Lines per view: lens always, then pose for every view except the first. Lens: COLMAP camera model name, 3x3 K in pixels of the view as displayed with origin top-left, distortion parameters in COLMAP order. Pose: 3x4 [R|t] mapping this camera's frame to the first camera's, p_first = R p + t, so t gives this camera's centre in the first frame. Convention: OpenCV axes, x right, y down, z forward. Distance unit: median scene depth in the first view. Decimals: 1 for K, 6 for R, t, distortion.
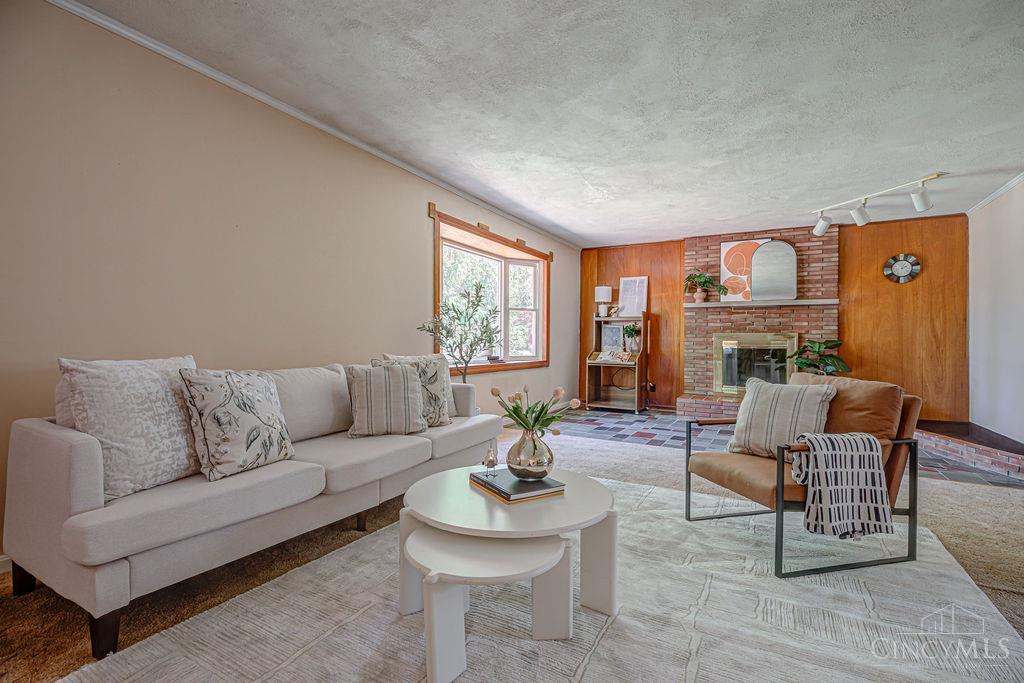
lens RADIAL K [[476.1, 0, 502.7], [0, 476.1, 336.4], [0, 0, 1]] dist [0.000405, -0.001035]
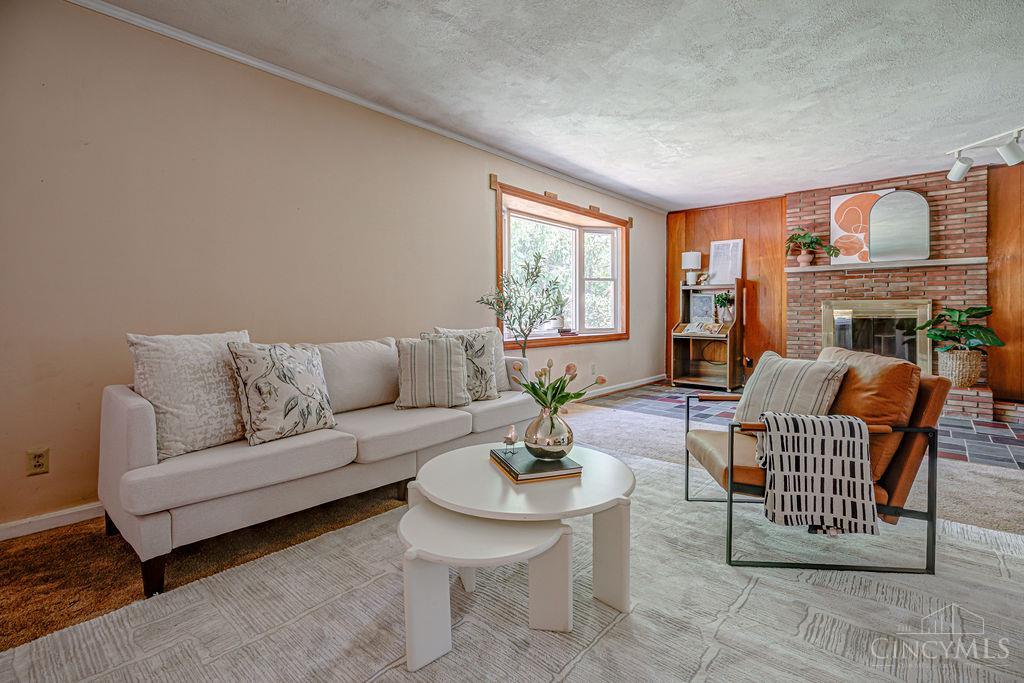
lens RADIAL K [[476.1, 0, 503.5], [0, 476.1, 316.2], [0, 0, 1]] dist [0.000405, -0.001035]
pose [[0.977890, -0.009747, -0.208895, 0.060480], [0.013531, 0.999769, 0.016690, -0.001018], [0.208684, -0.019147, 0.977796, 0.019389]]
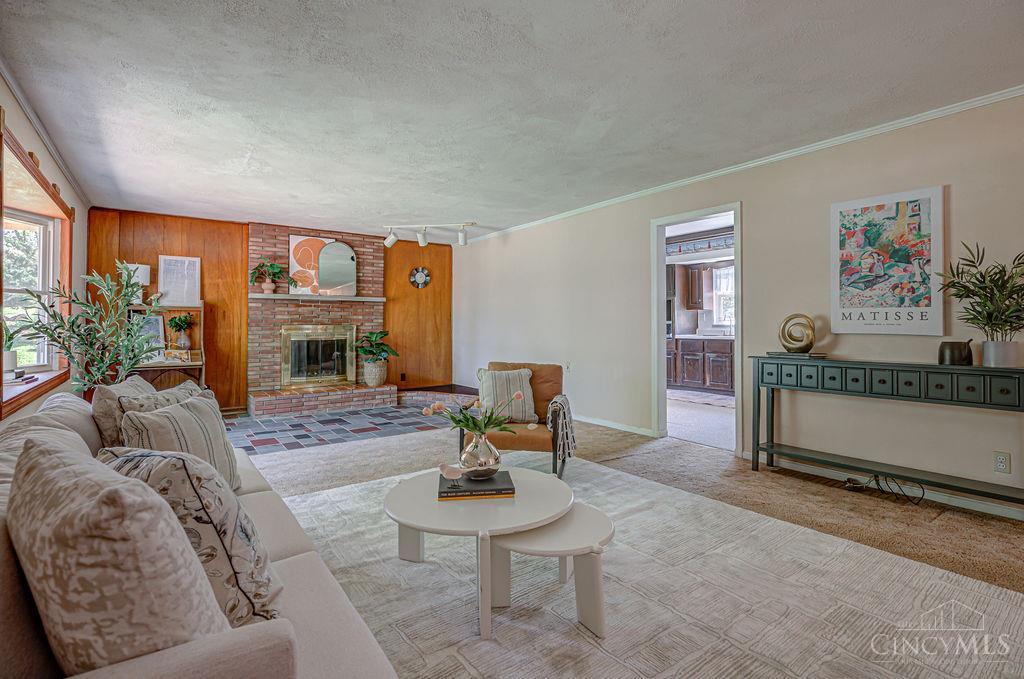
lens RADIAL K [[476.1, 0, 538.4], [0, 476.1, 300.5], [0, 0, 1]] dist [0.000405, -0.001035]
pose [[0.381658, 0.036705, 0.923575, -0.315539], [0.000660, 0.999200, -0.039984, -0.021580], [-0.924304, 0.015870, 0.381328, 0.155941]]
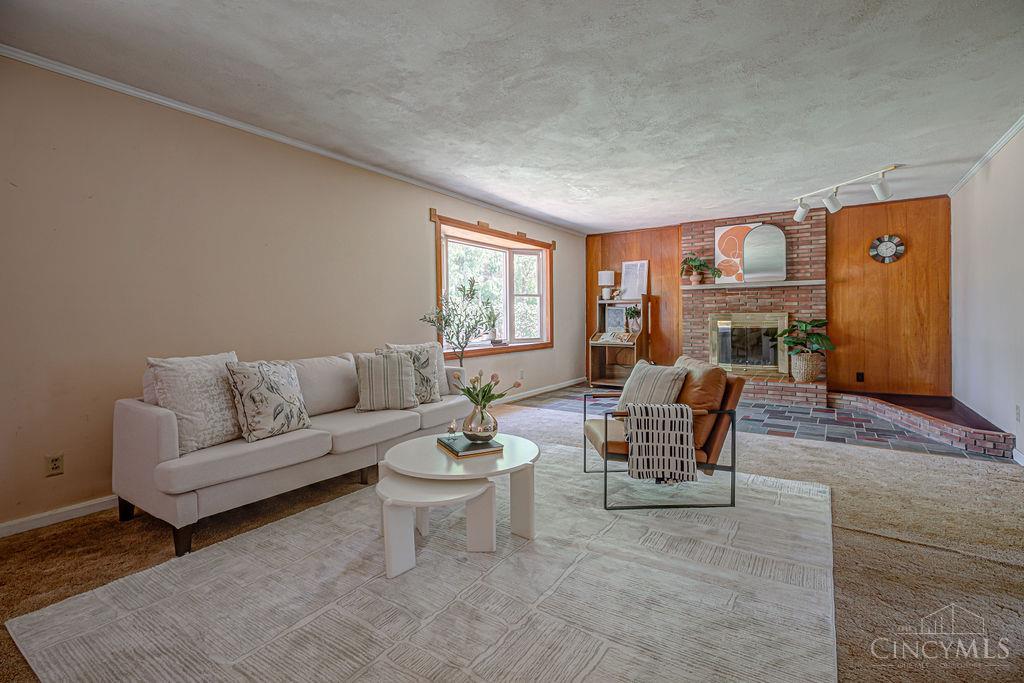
lens RADIAL K [[476.1, 0, 502.5], [0, 476.1, 324.2], [0, 0, 1]] dist [0.000405, -0.001035]
pose [[0.996746, -0.018017, -0.078565, 0.081151], [0.019928, 0.999523, 0.023610, -0.020390], [0.078102, -0.025099, 0.996629, -0.108535]]
